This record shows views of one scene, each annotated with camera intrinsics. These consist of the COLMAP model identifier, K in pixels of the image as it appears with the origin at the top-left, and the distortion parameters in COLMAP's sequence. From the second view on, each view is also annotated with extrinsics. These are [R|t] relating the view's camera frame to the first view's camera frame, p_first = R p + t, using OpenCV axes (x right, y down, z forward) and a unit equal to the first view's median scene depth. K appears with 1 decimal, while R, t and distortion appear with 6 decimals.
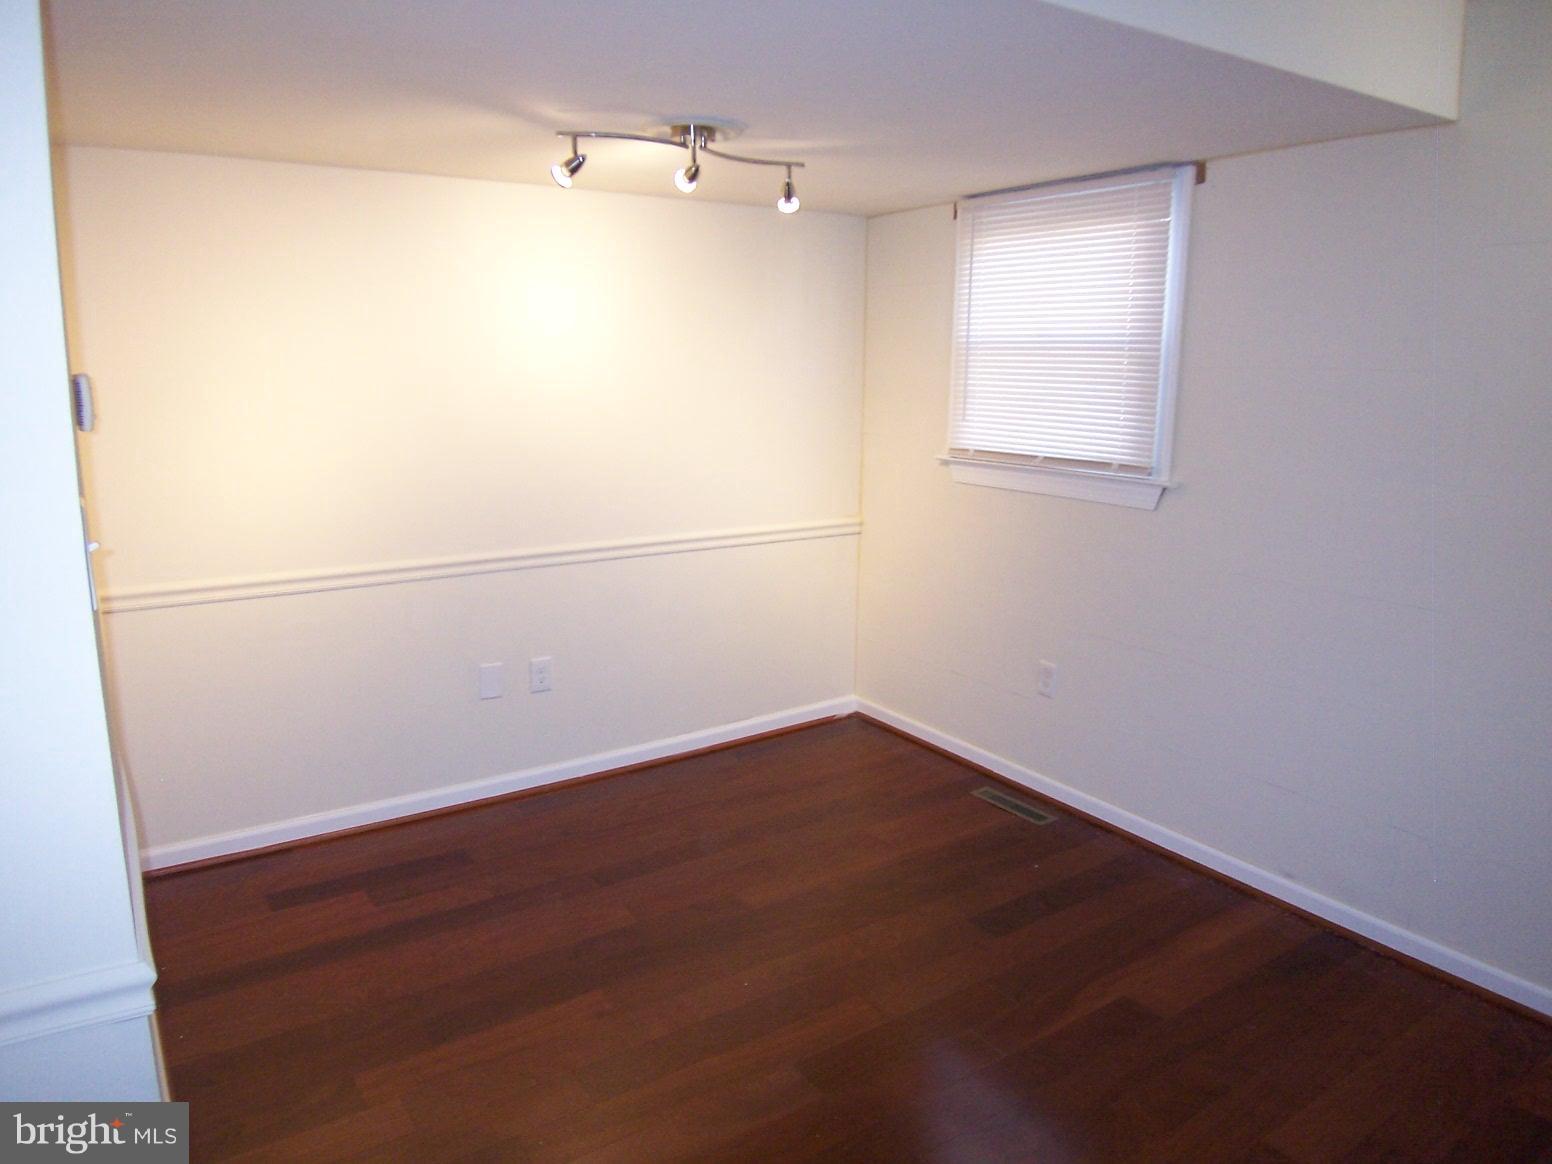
lens RADIAL K [[1054.8, 0, 776.0], [0, 1054.8, 582.0], [0, 0, 1]] dist [0.006890, -0.077418]
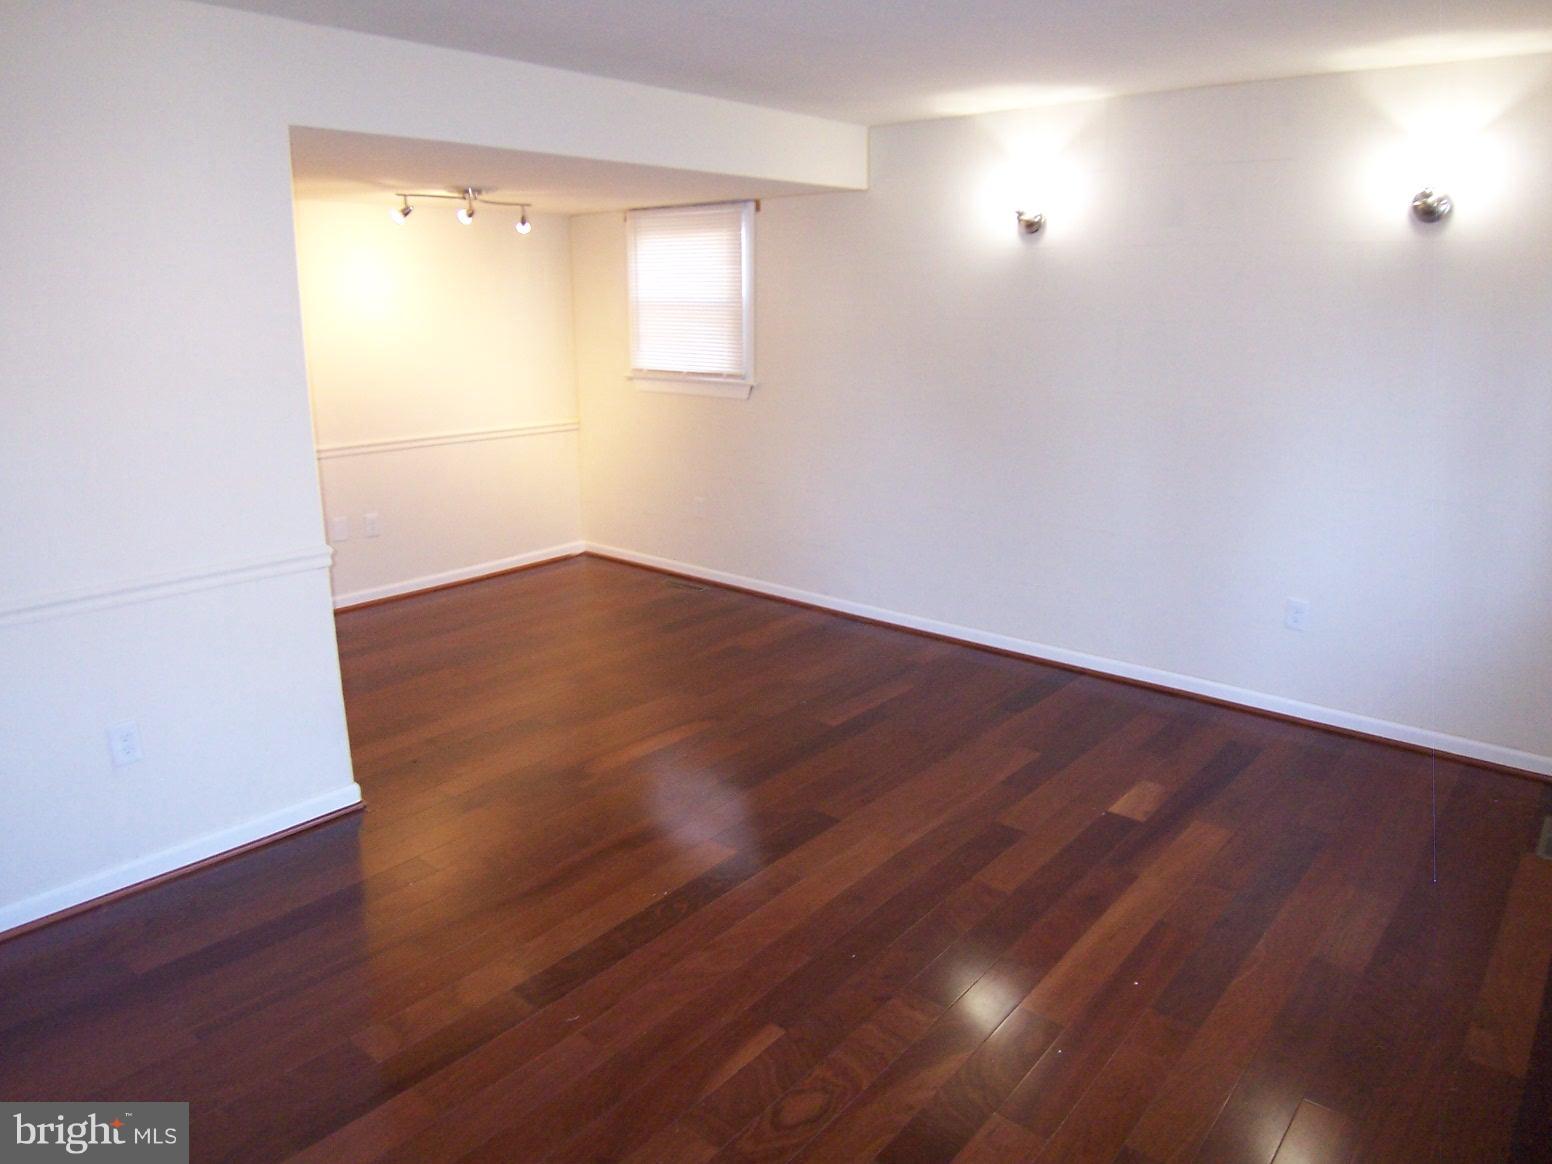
lens RADIAL K [[1054.8, 0, 776.0], [0, 1054.8, 582.0], [0, 0, 1]] dist [0.006890, -0.077418]
pose [[0.964361, -0.074822, 0.253792, -0.063890], [0.061312, 0.996269, 0.060741, 0.132699], [-0.257389, -0.043016, 0.965350, -0.730212]]
